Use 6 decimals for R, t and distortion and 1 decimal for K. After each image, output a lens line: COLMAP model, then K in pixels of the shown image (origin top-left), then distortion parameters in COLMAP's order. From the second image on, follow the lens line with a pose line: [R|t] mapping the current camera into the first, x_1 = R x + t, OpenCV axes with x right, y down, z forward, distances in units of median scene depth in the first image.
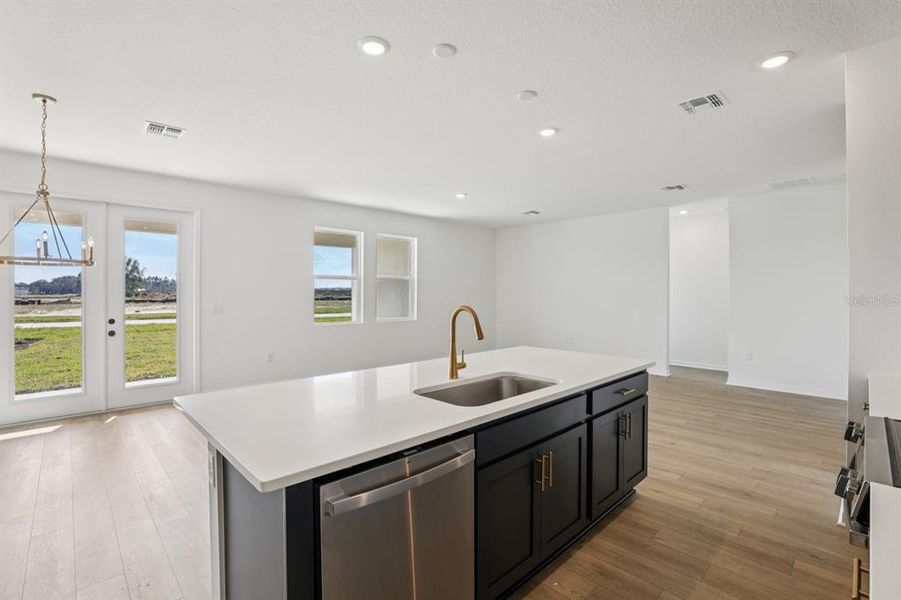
lens RADIAL K [[411.4, 0, 448.7], [0, 411.4, 291.1], [0, 0, 1]] dist [-0.031572, 0.003885]
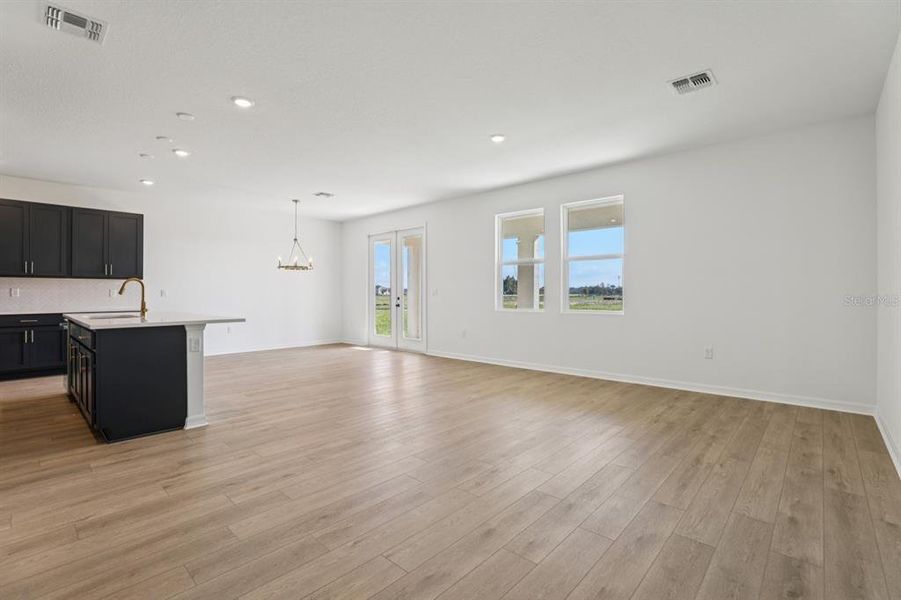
lens RADIAL K [[411.4, 0, 451.4], [0, 411.4, 290.2], [0, 0, 1]] dist [-0.031572, 0.003885]
pose [[0.063430, -0.009518, -0.997941, 0.968747], [0.008850, 0.999921, -0.008974, 0.057995], [0.997947, -0.008263, 0.063509, 1.124439]]
